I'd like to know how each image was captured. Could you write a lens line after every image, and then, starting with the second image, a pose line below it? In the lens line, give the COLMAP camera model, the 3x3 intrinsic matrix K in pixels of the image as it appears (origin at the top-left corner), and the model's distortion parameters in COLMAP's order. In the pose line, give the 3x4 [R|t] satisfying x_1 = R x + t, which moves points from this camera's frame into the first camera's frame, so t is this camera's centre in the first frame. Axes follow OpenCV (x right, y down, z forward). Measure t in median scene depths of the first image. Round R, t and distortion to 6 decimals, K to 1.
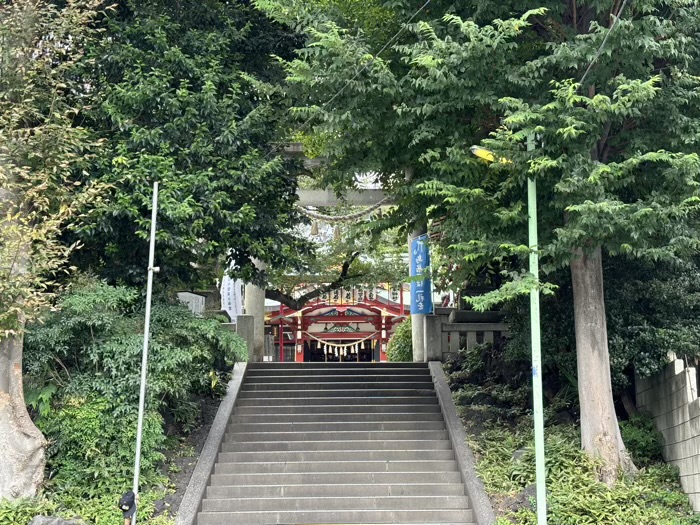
lens RADIAL K [[1065.8, 0, 350.4], [0, 1065.8, 261.9], [0, 0, 1]] dist [0.015976, 0.000000]
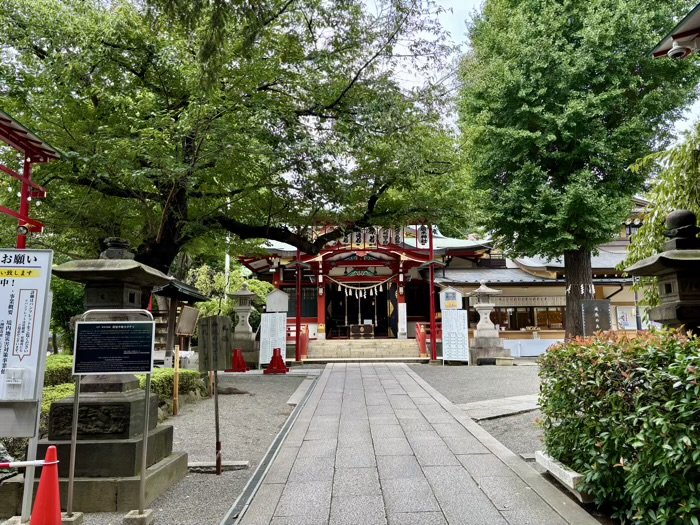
lens RADIAL K [[527.9, 0, 349.0], [0, 527.9, 267.3], [0, 0, 1]] dist [0.043041, -0.048609]
pose [[0.999944, -0.002995, -0.010190, -0.014782], [0.003696, 0.997574, 0.069522, 0.021349], [0.009957, -0.069556, 0.997528, 0.482801]]
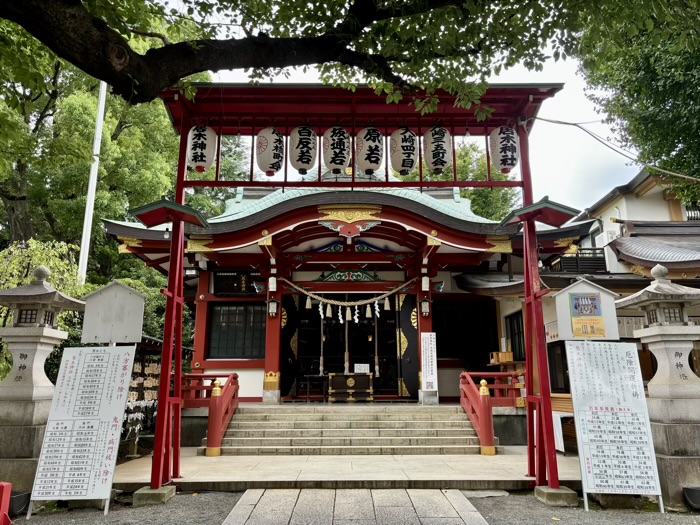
lens RADIAL K [[527.9, 0, 350.5], [0, 527.9, 253.1], [0, 0, 1]] dist [0.043041, -0.048609]
pose [[0.999980, 0.006186, 0.001595, -0.008191], [-0.006130, 0.999438, -0.032955, 0.061004], [-0.001798, 0.032944, 0.999456, 0.725423]]
